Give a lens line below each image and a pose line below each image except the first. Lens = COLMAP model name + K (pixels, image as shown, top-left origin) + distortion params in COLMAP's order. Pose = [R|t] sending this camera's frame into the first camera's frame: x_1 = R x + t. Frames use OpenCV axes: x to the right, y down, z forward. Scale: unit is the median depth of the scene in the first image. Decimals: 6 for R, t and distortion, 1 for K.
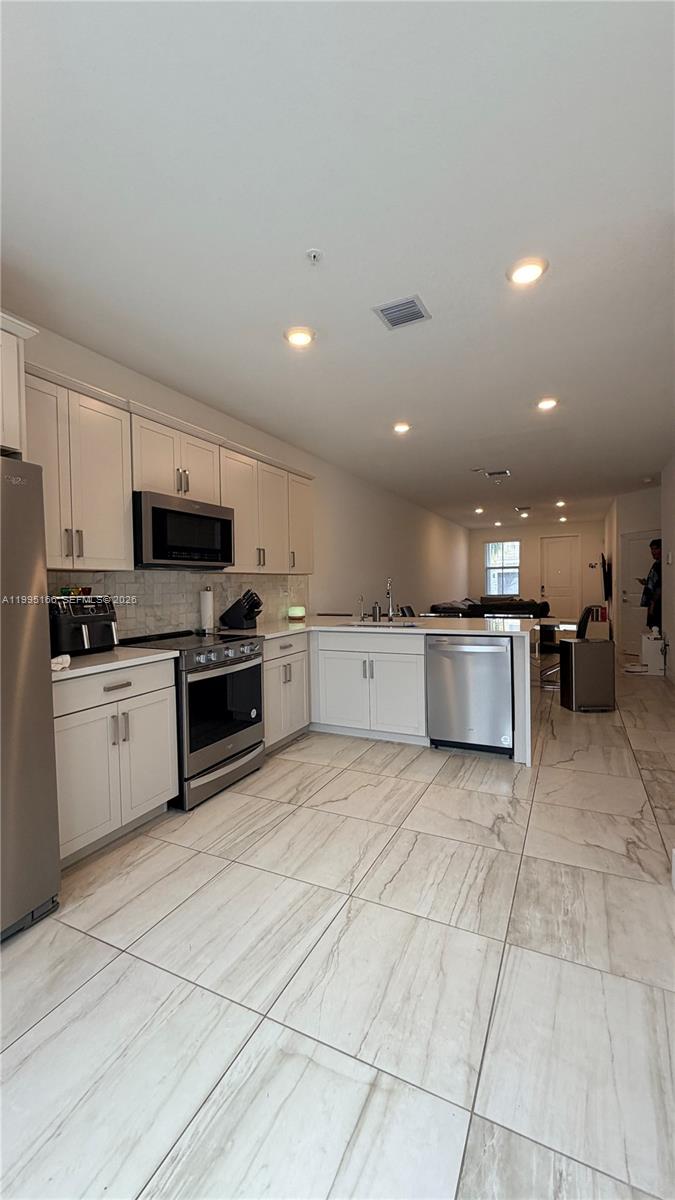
lens RADIAL K [[478.3, 0, 338.7], [0, 478.3, 597.0], [0, 0, 1]] dist [-0.002515, 0.000685]
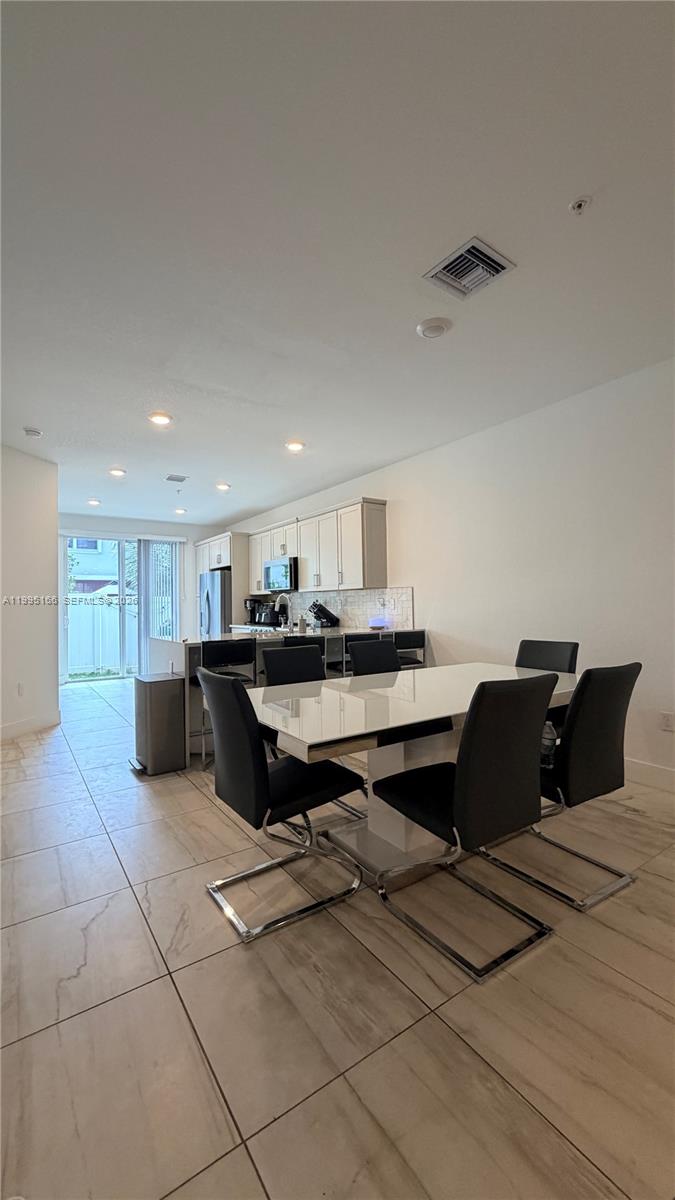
lens RADIAL K [[478.3, 0, 338.7], [0, 478.3, 597.0], [0, 0, 1]] dist [-0.002515, 0.000685]
pose [[-0.485478, 0.009432, -0.874198, 1.327519], [-0.001890, 0.999928, 0.011839, -0.057789], [0.874247, 0.007400, -0.485425, 2.131645]]
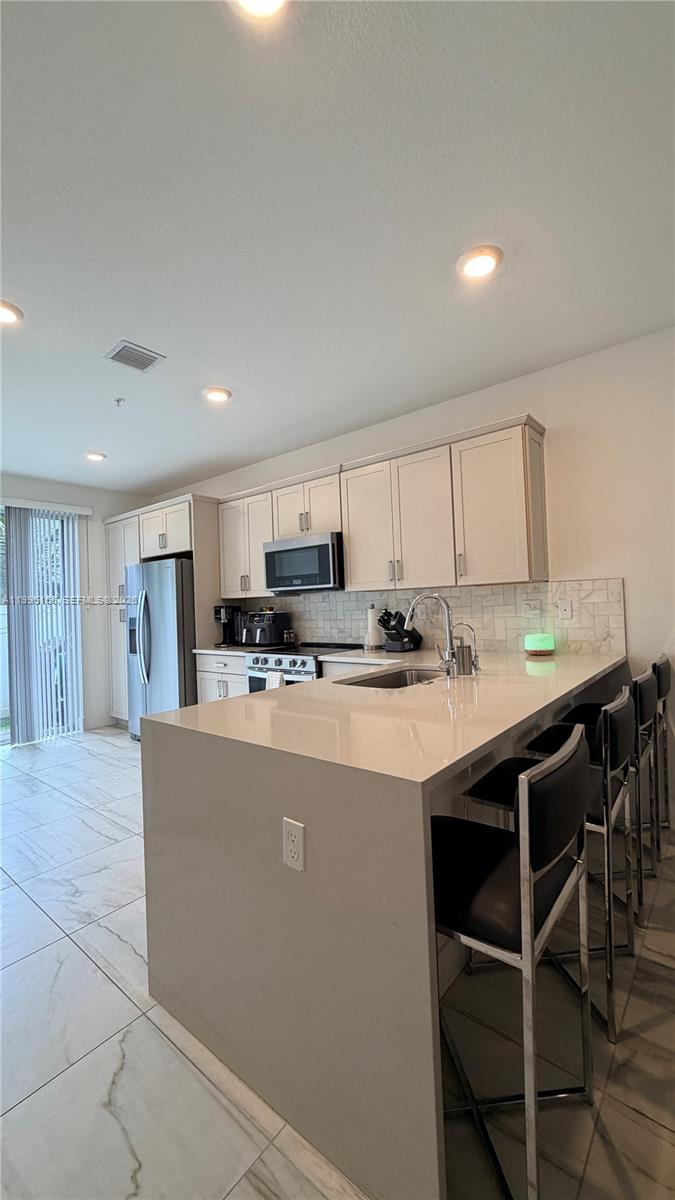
lens RADIAL K [[478.3, 0, 338.7], [0, 478.3, 597.0], [0, 0, 1]] dist [-0.002515, 0.000685]
pose [[-0.229296, 0.014741, -0.973245, 0.830791], [0.016176, 0.999805, 0.011333, -0.056028], [0.973222, -0.013144, -0.229489, 1.309415]]
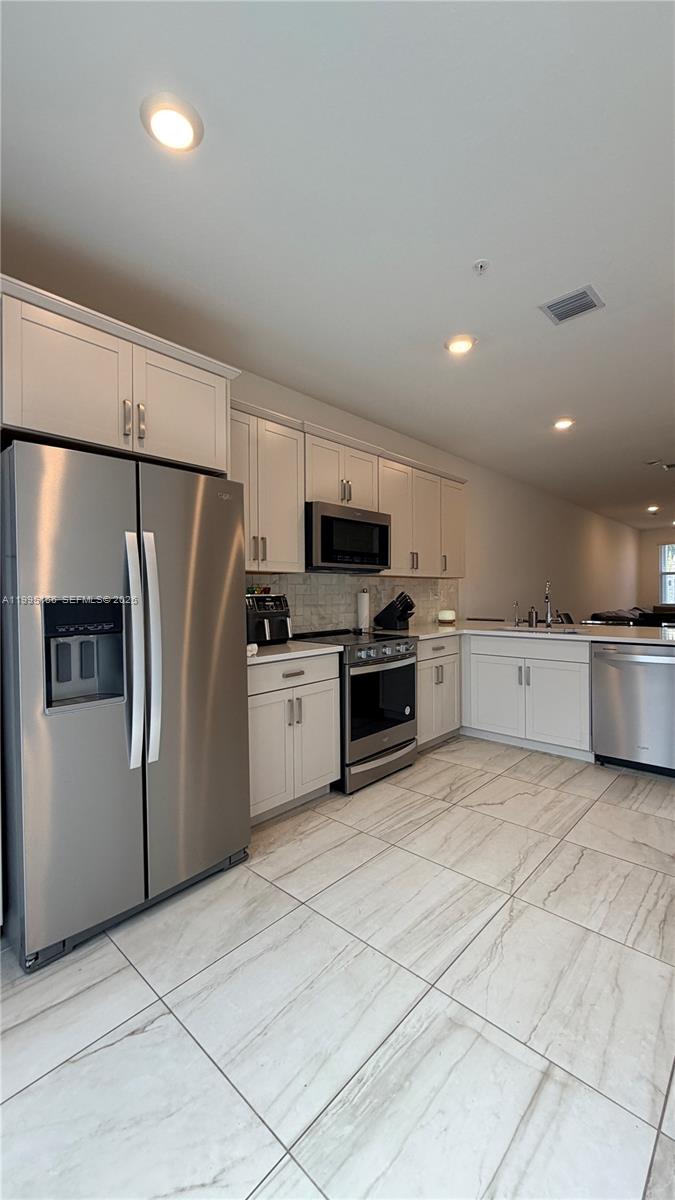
lens RADIAL K [[478.3, 0, 338.7], [0, 478.3, 597.0], [0, 0, 1]] dist [-0.002515, 0.000685]
pose [[0.957940, 0.012823, -0.286681, -0.026217], [-0.016688, 0.999800, -0.011043, 0.010618], [0.286482, 0.015362, 0.957962, -0.041355]]
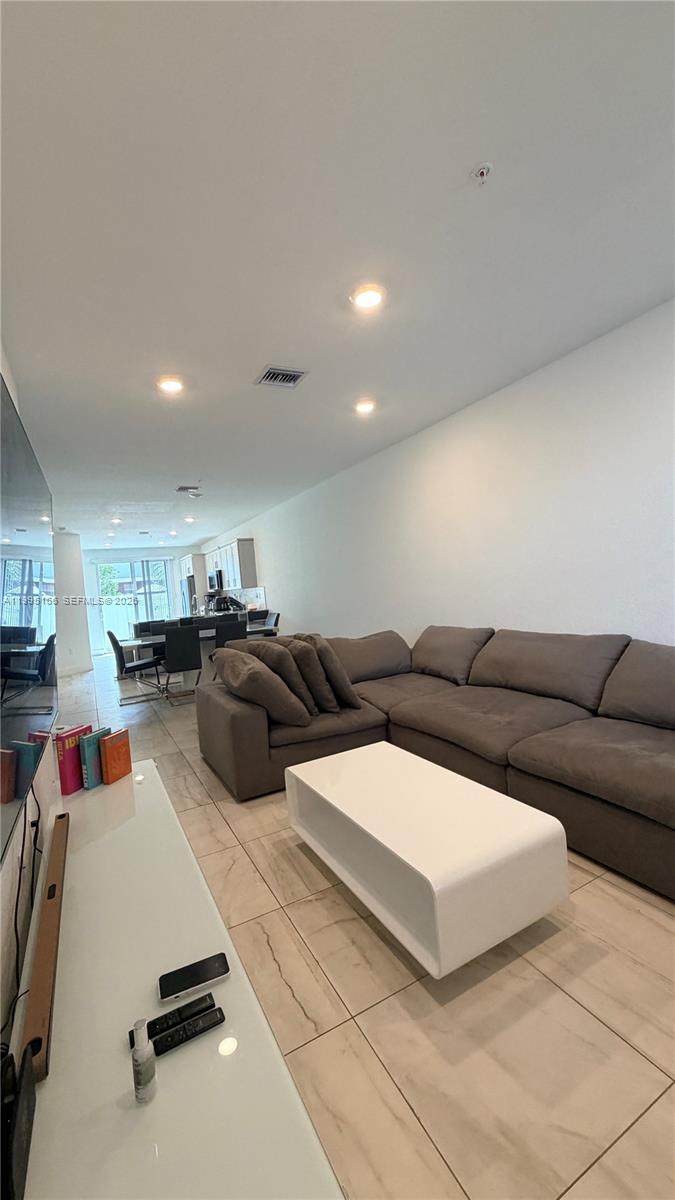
lens RADIAL K [[476.3, 0, 339.9], [0, 476.3, 600.5], [0, 0, 1]] dist [0.000172, 0.000199]
pose [[-0.578117, 0.093789, -0.810546, 1.898239], [0.070488, 0.995399, 0.064903, -0.139776], [0.812904, -0.019612, -0.582068, 3.577192]]
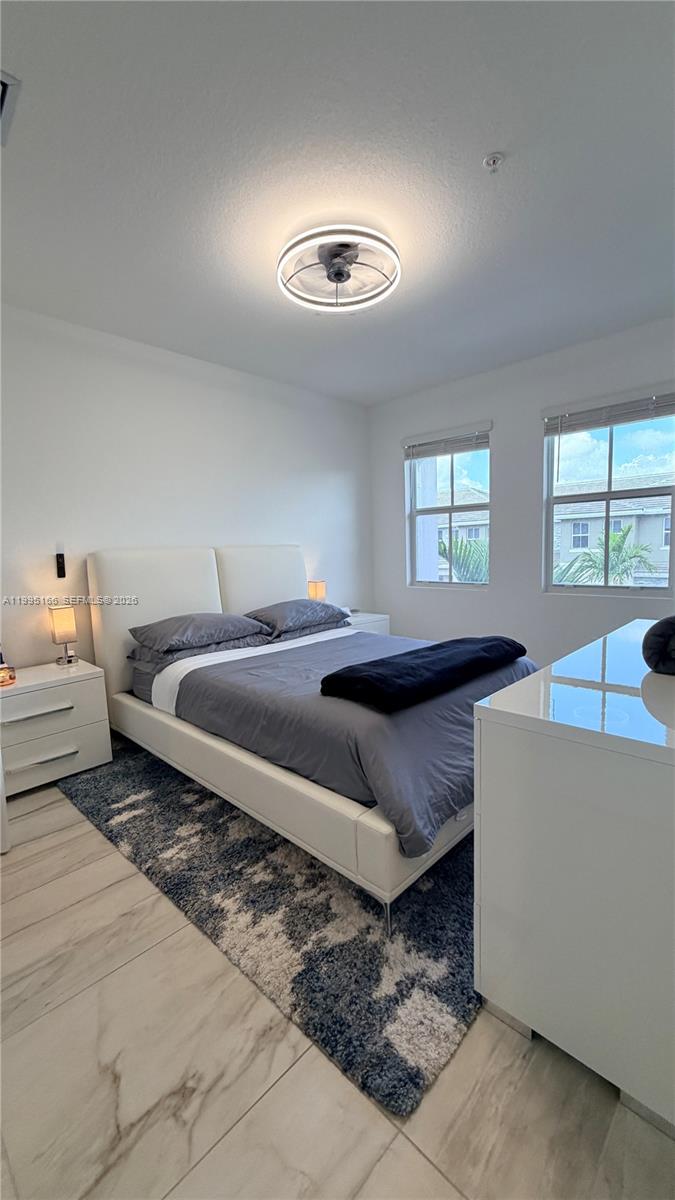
lens RADIAL K [[476.3, 0, 339.9], [0, 476.3, 600.5], [0, 0, 1]] dist [0.000172, 0.000199]
pose [[0.953648, 0.030694, -0.299356, 0.464966], [-0.004553, 0.996142, 0.087633, -0.019297], [0.300890, -0.082209, 0.950109, 0.523586]]
